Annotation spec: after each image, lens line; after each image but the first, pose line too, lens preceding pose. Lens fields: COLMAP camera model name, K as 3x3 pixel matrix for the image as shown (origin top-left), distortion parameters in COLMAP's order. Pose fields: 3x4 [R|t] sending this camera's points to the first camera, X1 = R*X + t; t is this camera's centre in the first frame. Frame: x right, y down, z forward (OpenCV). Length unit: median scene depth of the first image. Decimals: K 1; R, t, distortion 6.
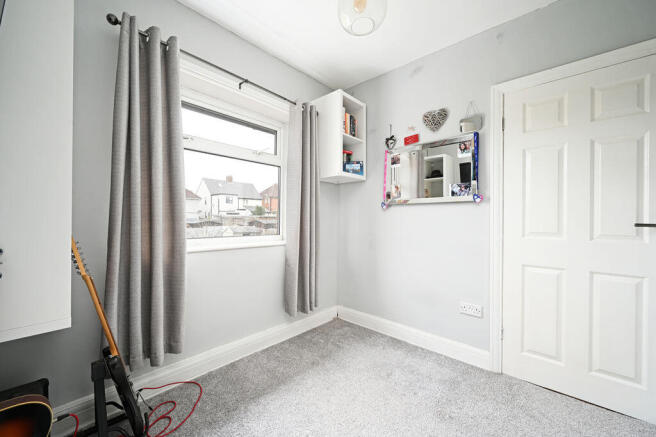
lens RADIAL K [[256.4, 0, 326.4], [0, 256.4, 220.0], [0, 0, 1]] dist [-0.000147, -0.000053]
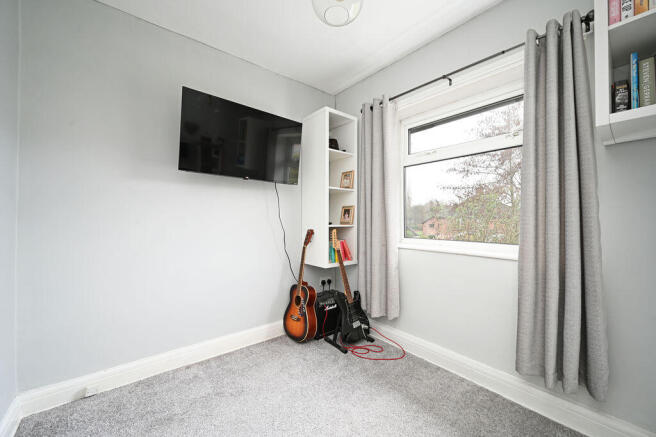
lens RADIAL K [[256.4, 0, 326.4], [0, 256.4, 220.0], [0, 0, 1]] dist [-0.000147, -0.000053]
pose [[-0.149217, -0.001241, -0.988804, 0.674359], [-0.005764, 0.999983, -0.000385, -0.010505], [0.988788, 0.005642, -0.149222, 0.703785]]
